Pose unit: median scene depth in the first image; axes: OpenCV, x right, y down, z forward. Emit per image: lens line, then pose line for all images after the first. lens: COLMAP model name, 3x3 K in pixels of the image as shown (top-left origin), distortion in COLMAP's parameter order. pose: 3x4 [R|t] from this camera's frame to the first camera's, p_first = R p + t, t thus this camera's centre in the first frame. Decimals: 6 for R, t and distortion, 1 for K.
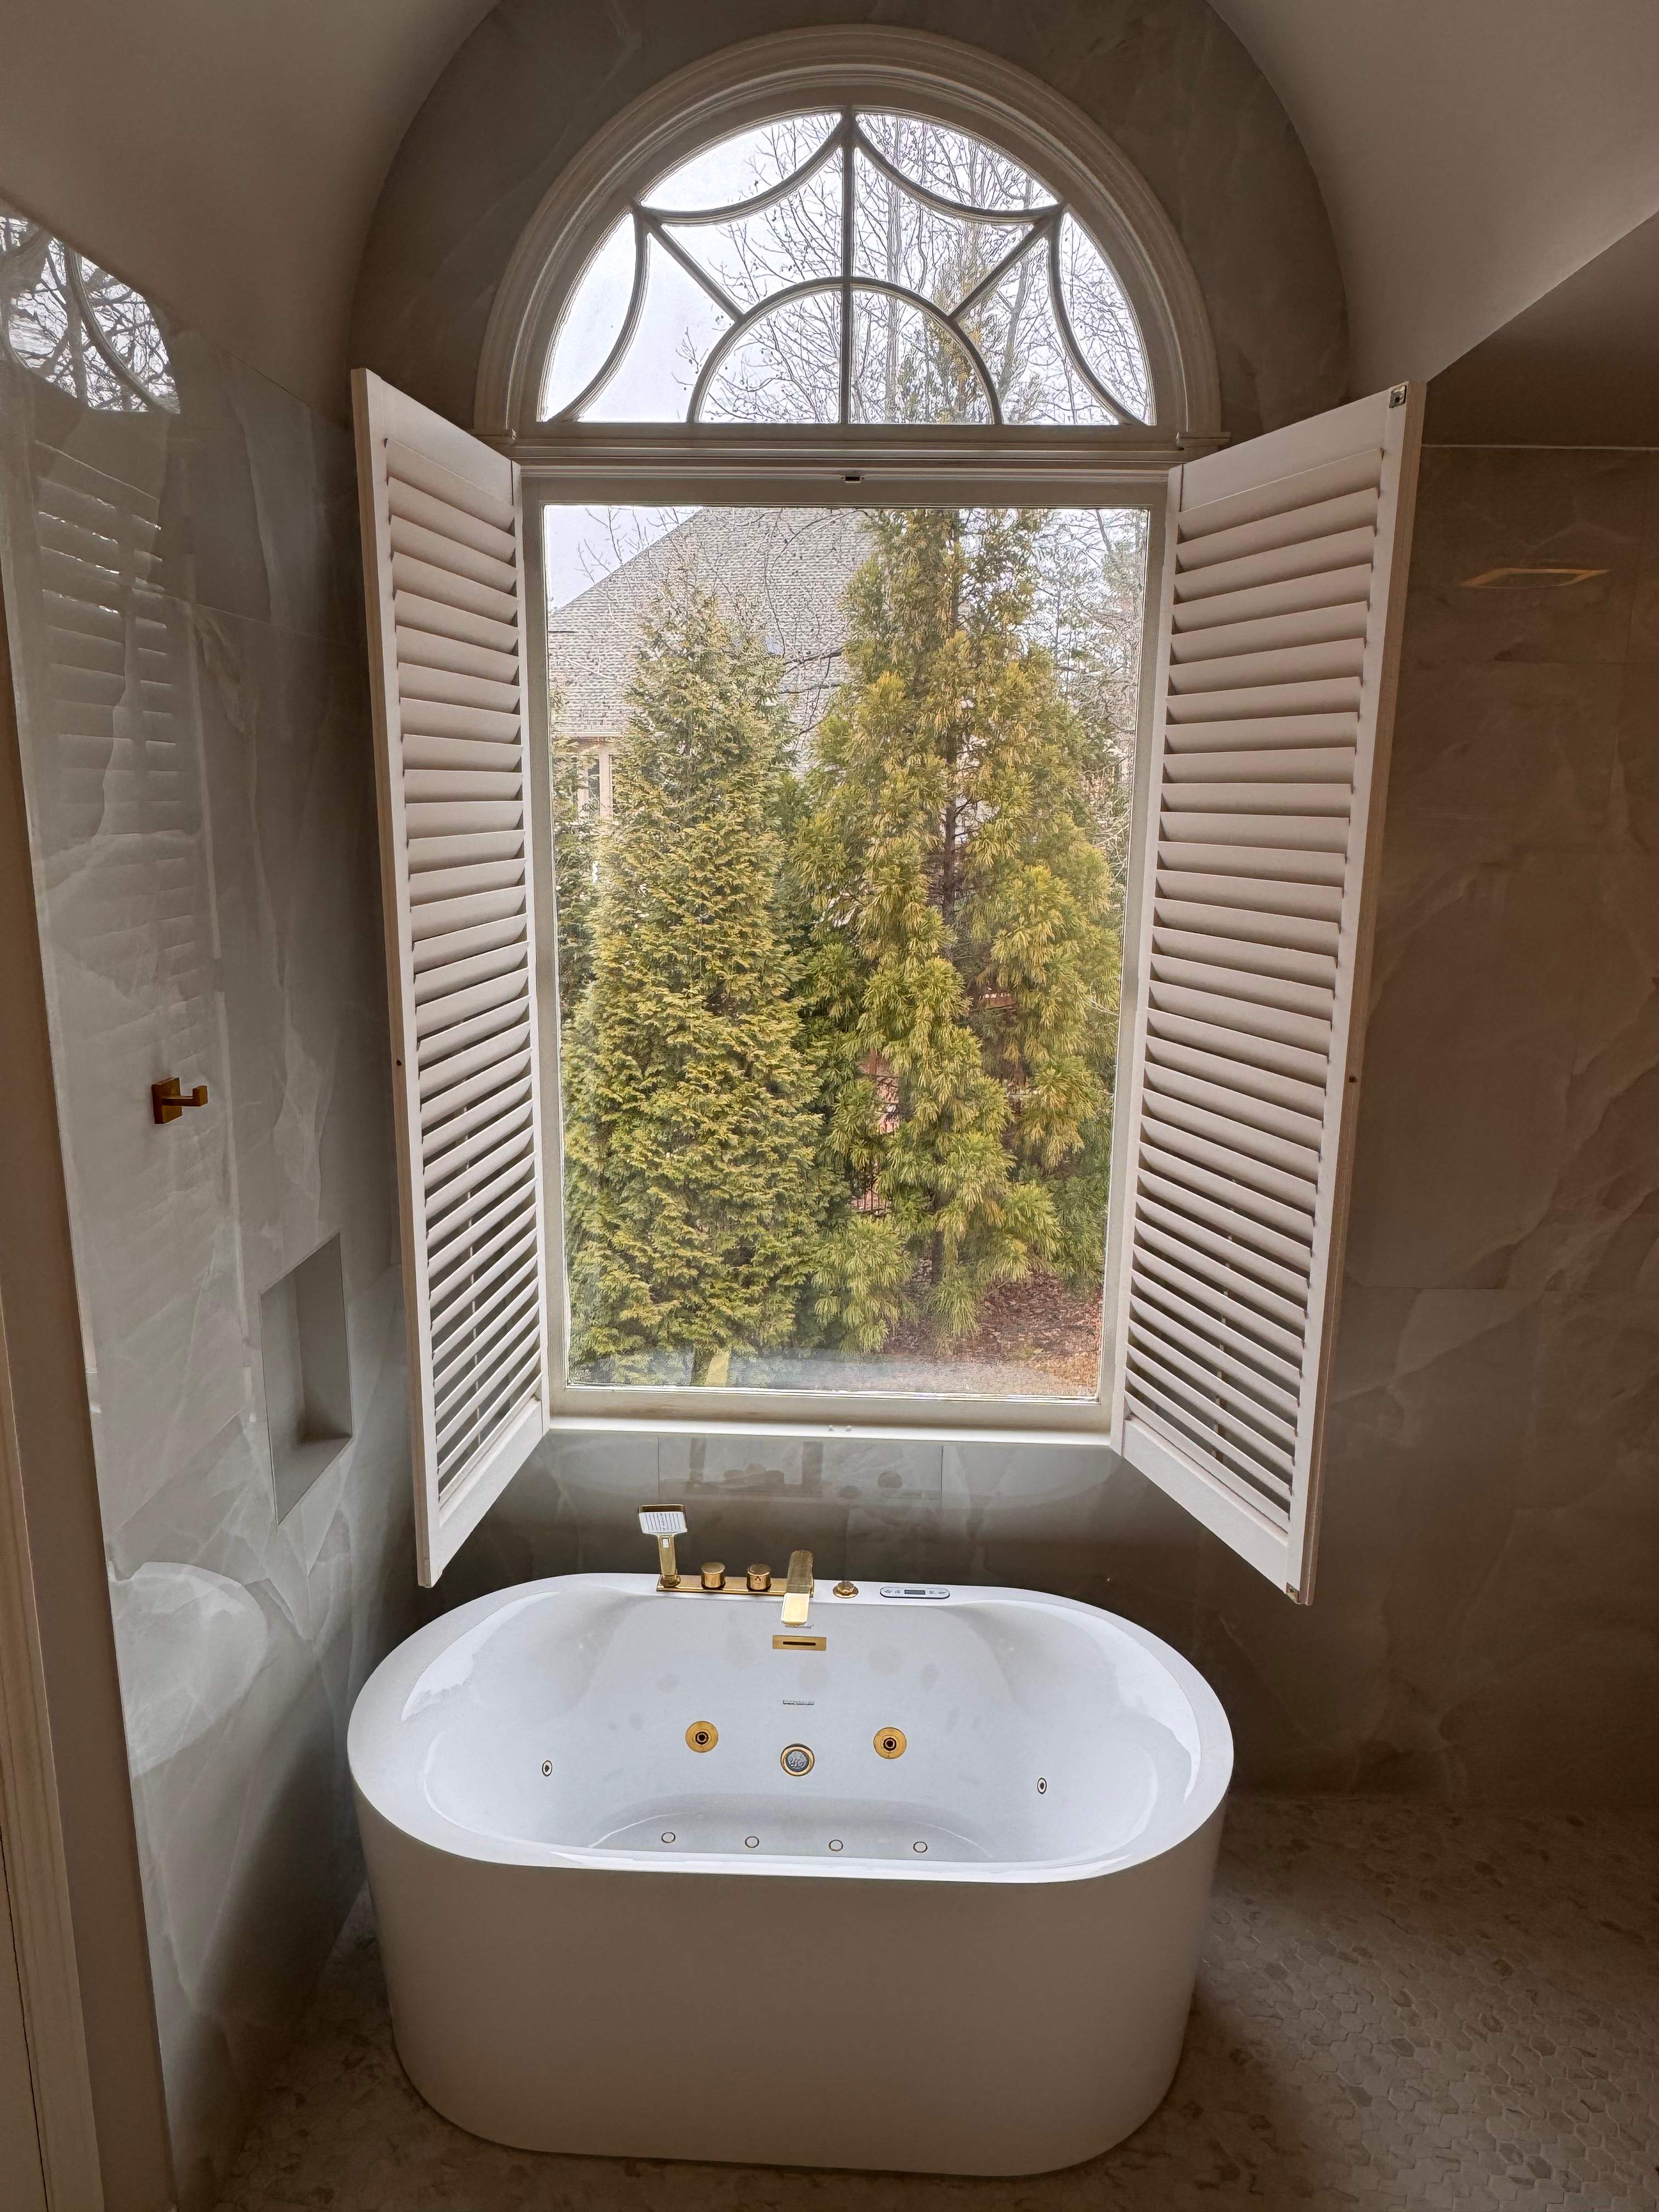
lens RADIAL K [[1425.8, 0, 833.4], [0, 1425.8, 1102.0], [0, 0, 1]] dist [-0.004294, 0.004455]
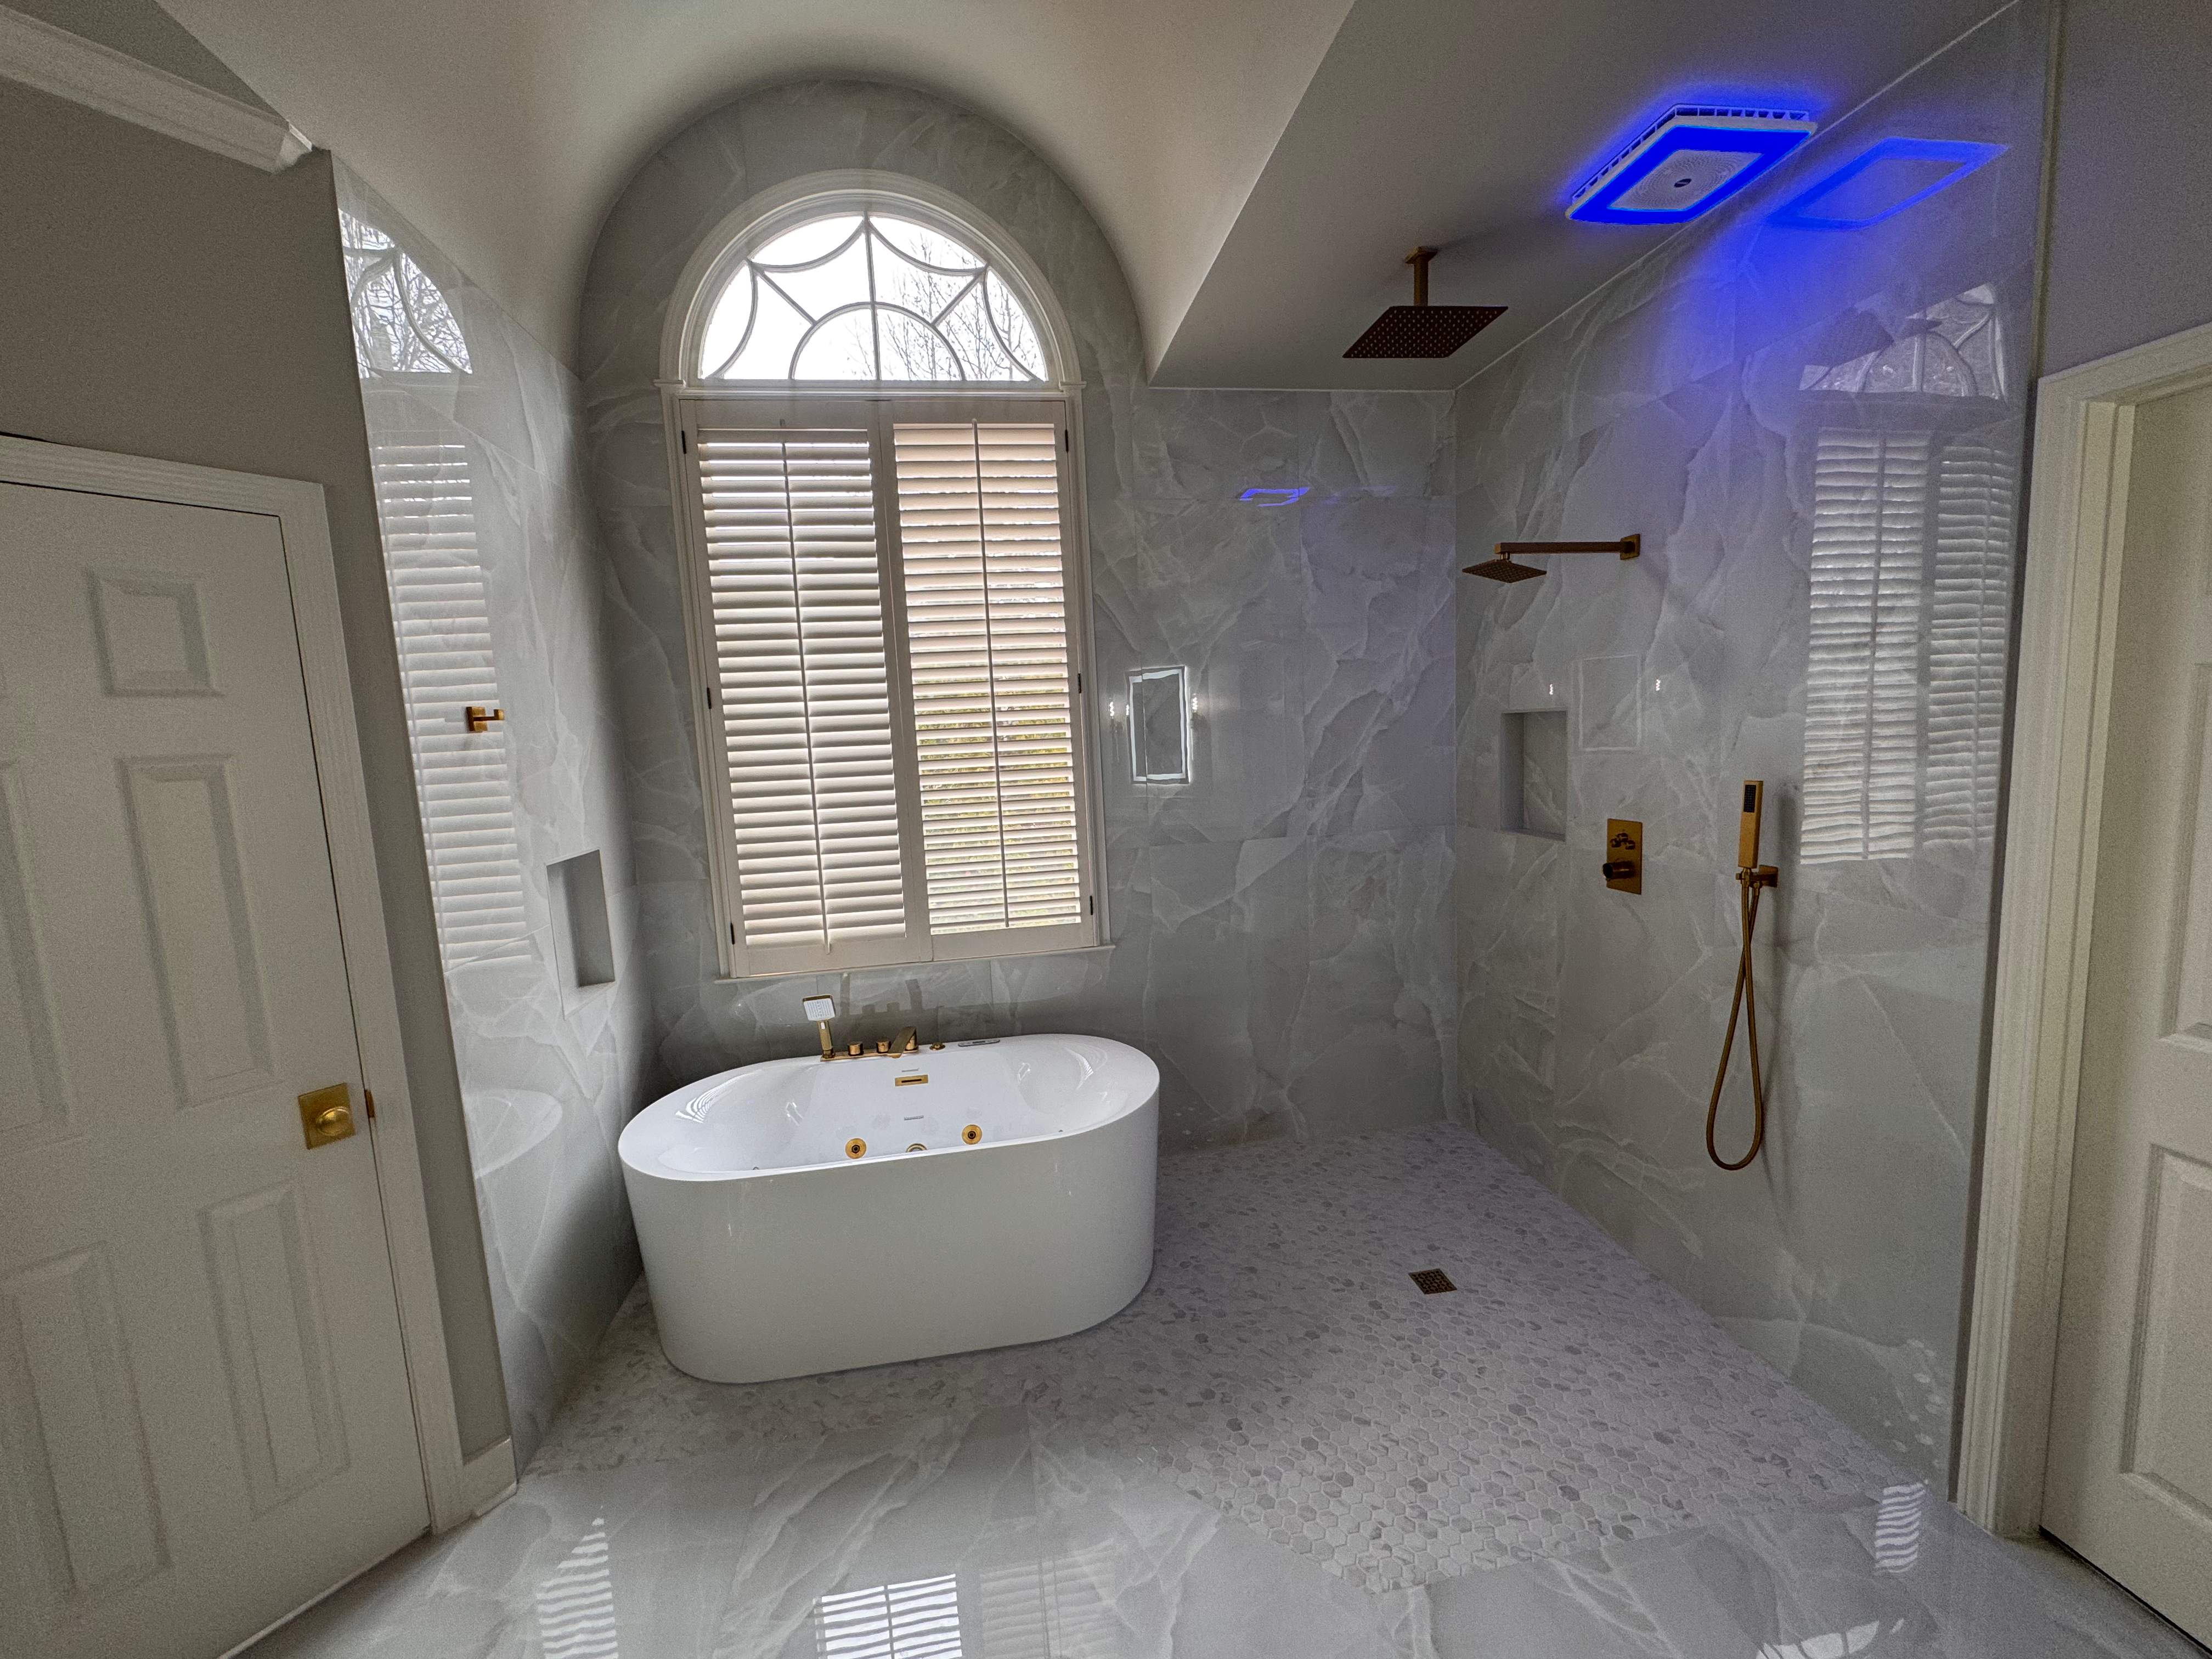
lens RADIAL K [[882.6, 0, 1102.5], [0, 882.6, 830.4], [0, 0, 1]] dist [-0.003899, 0.000356]
pose [[0.980275, -0.084719, 0.178561, 0.039029], [0.102494, 0.990397, -0.092784, 0.229408], [-0.168986, 0.109255, 0.979544, -0.085491]]
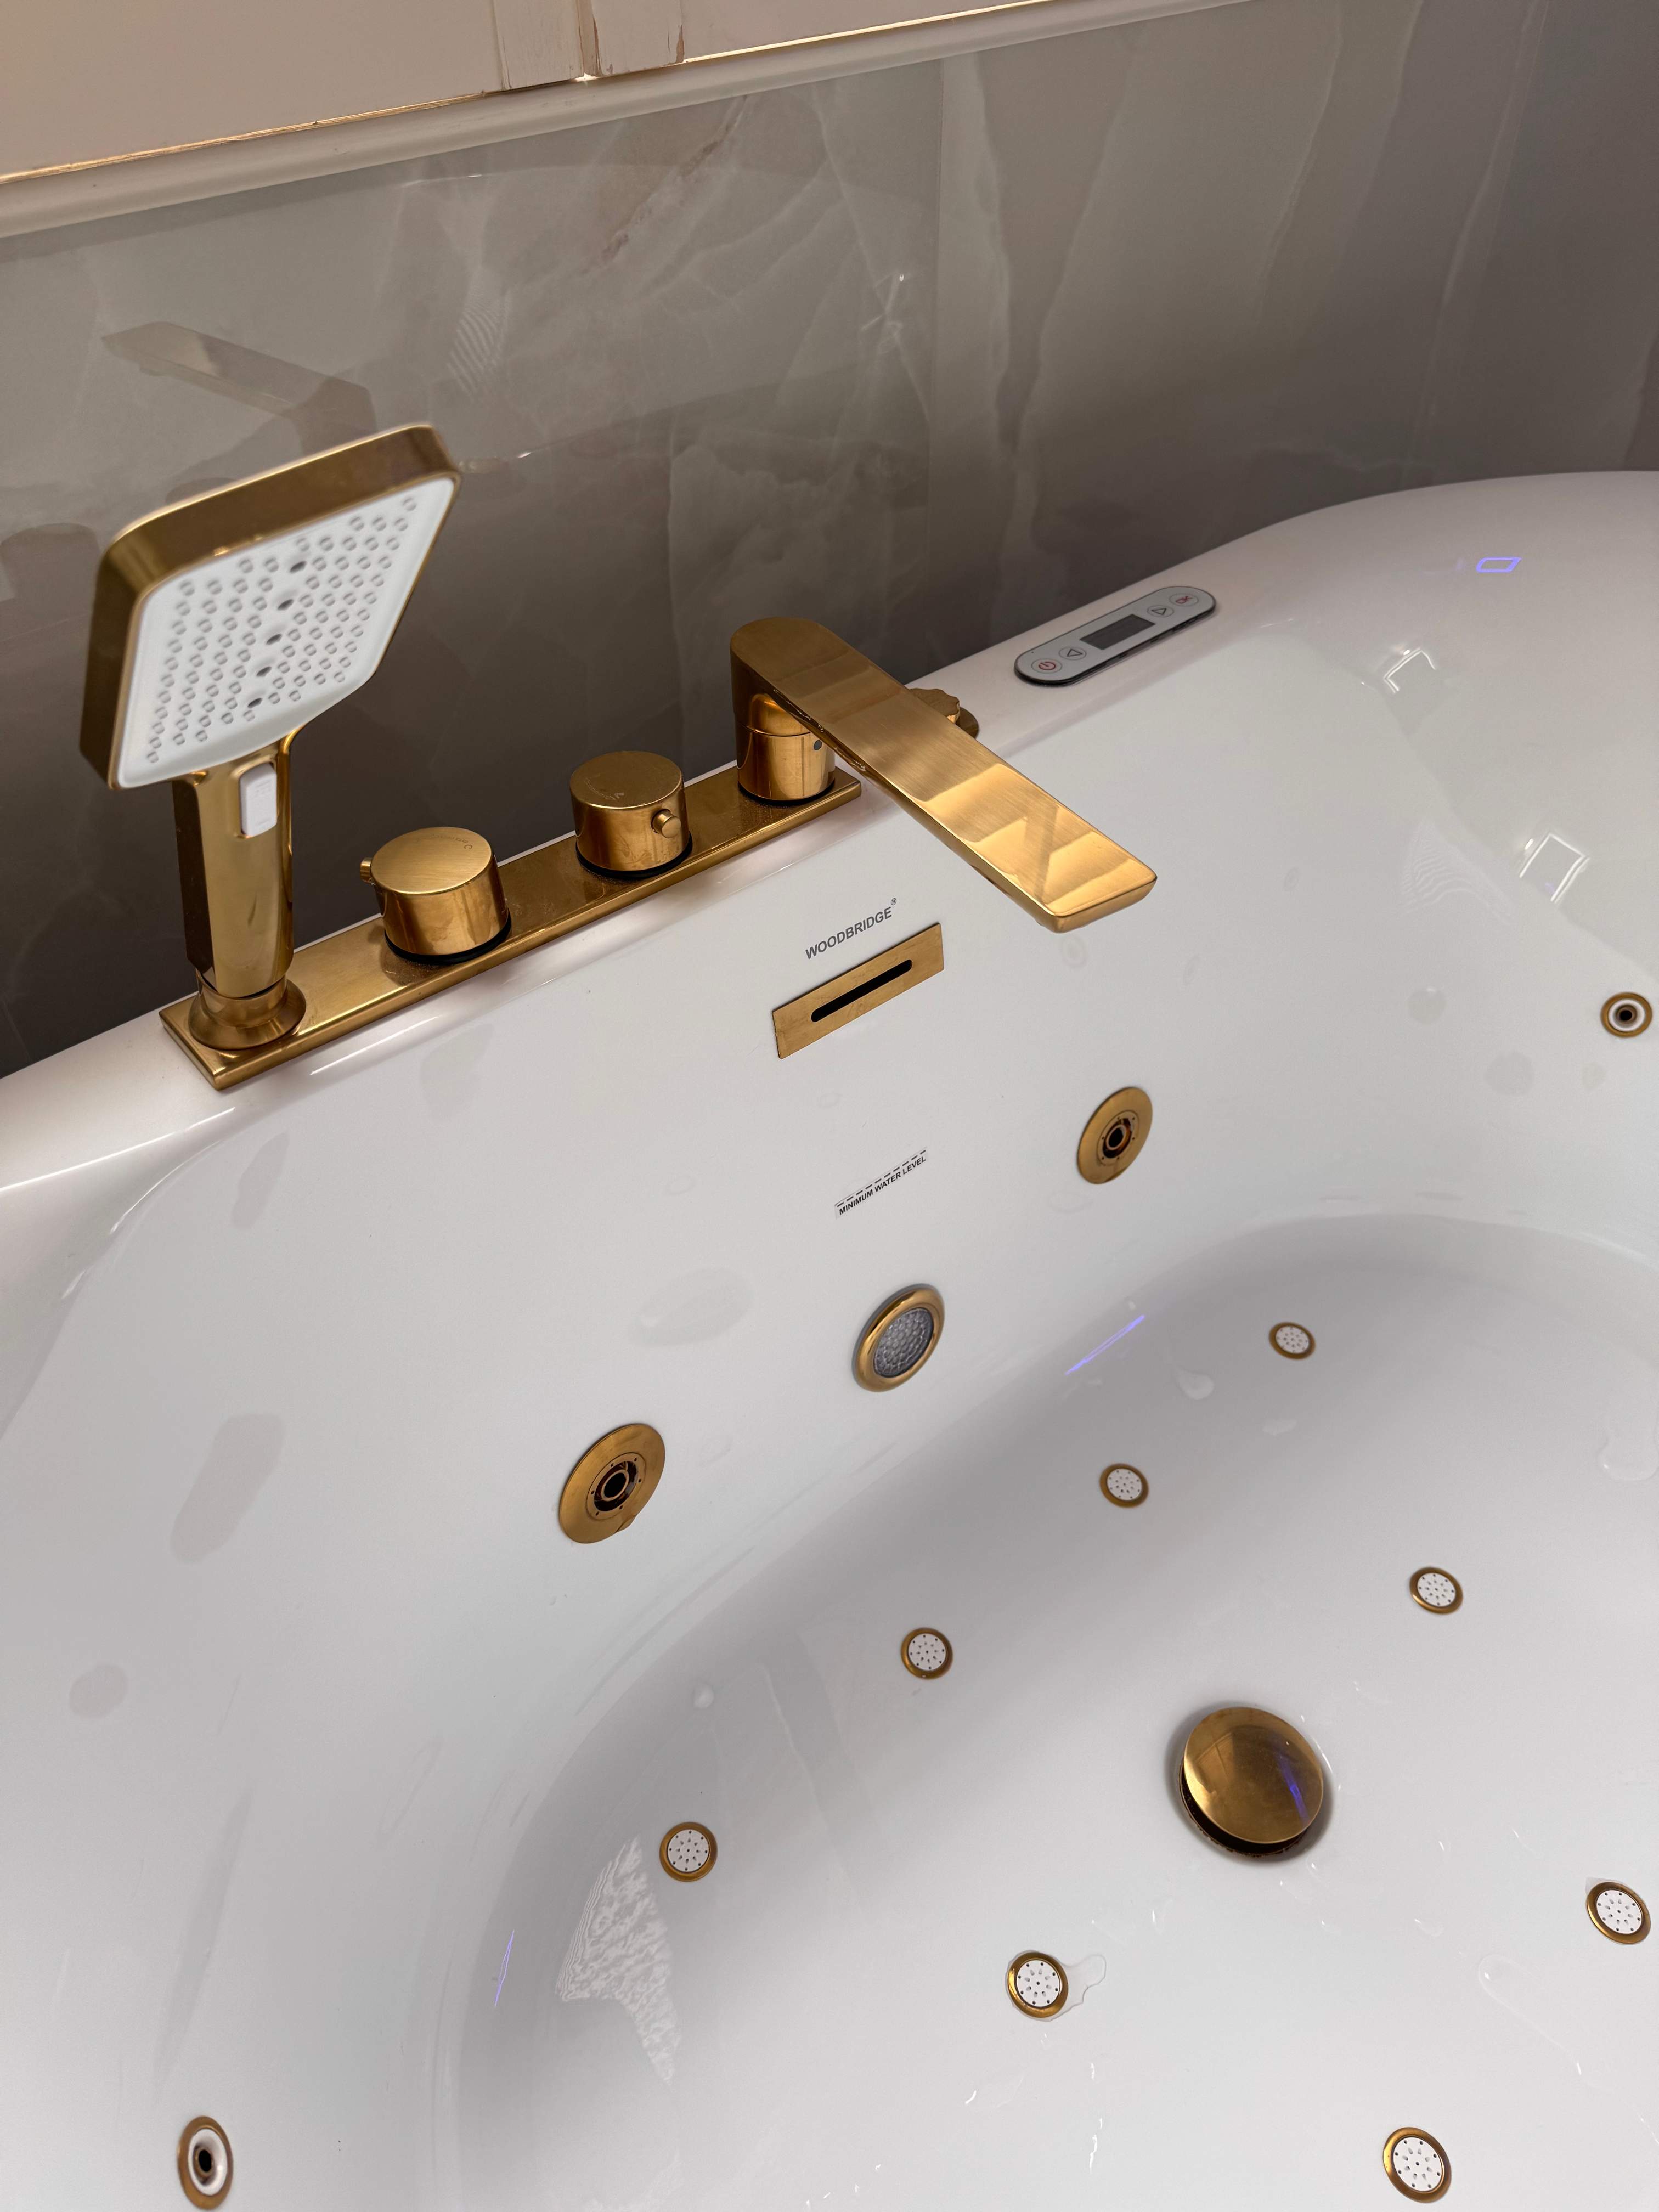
lens RADIAL K [[1603.2, 0, 819.1], [0, 1603.2, 1093.7], [0, 0, 1]] dist [-0.029413, -0.000032]
pose [[0.722424, -0.479517, 0.498163, -0.190061], [0.164807, 0.819110, 0.549451, 0.268266], [-0.671522, -0.314836, 0.670773, 0.897821]]
